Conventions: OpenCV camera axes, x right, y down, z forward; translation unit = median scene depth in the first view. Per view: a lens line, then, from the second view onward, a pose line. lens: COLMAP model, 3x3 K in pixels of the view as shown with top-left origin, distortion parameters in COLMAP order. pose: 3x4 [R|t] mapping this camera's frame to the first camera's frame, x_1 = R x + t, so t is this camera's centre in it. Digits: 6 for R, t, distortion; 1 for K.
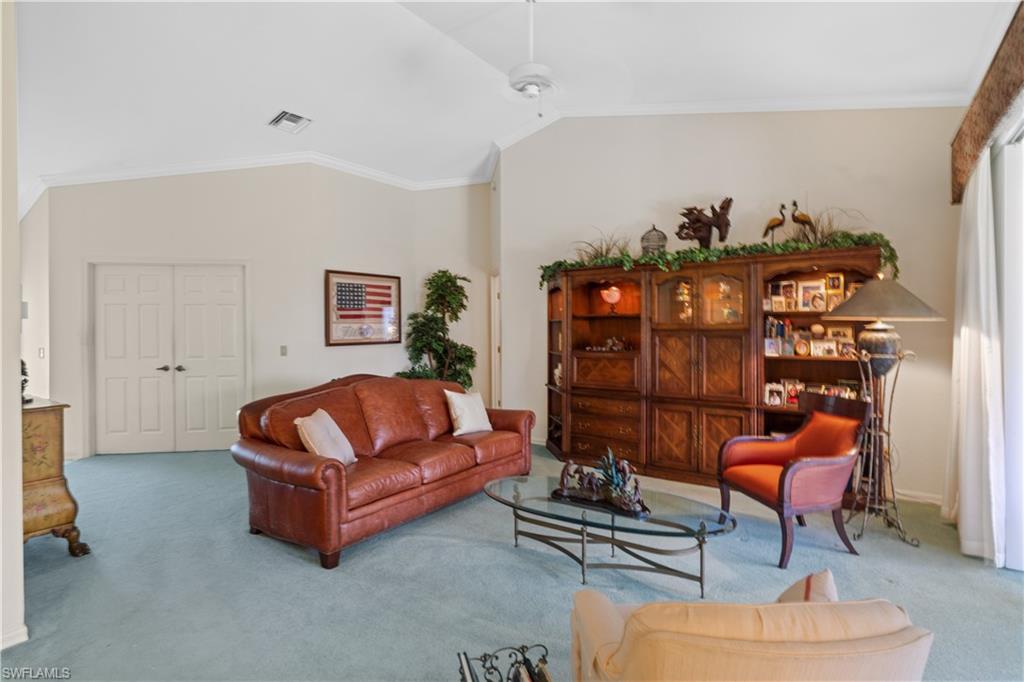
lens RADIAL K [[529.6, 0, 512.0], [0, 529.6, 341.0], [0, 0, 1]] dist [-0.006325, -0.000325]
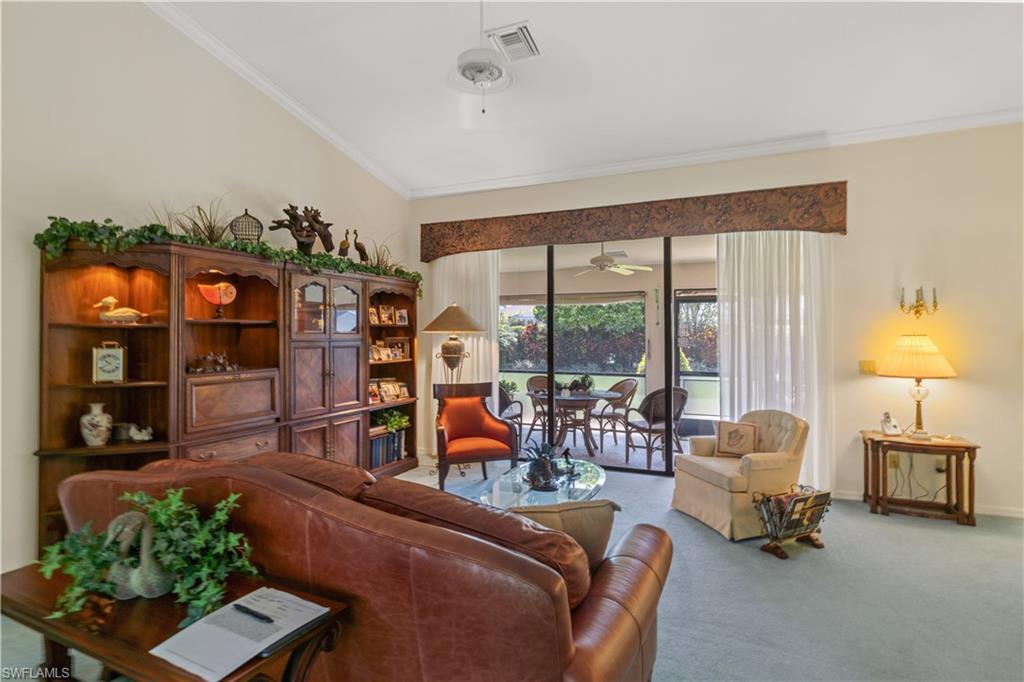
lens RADIAL K [[529.6, 0, 512.0], [0, 529.6, 341.0], [0, 0, 1]] dist [-0.006325, -0.000325]
pose [[-0.160859, -0.006995, 0.986953, -0.640695], [0.037108, 0.999225, 0.013130, -0.019957], [-0.986280, 0.038736, -0.160475, 0.804442]]
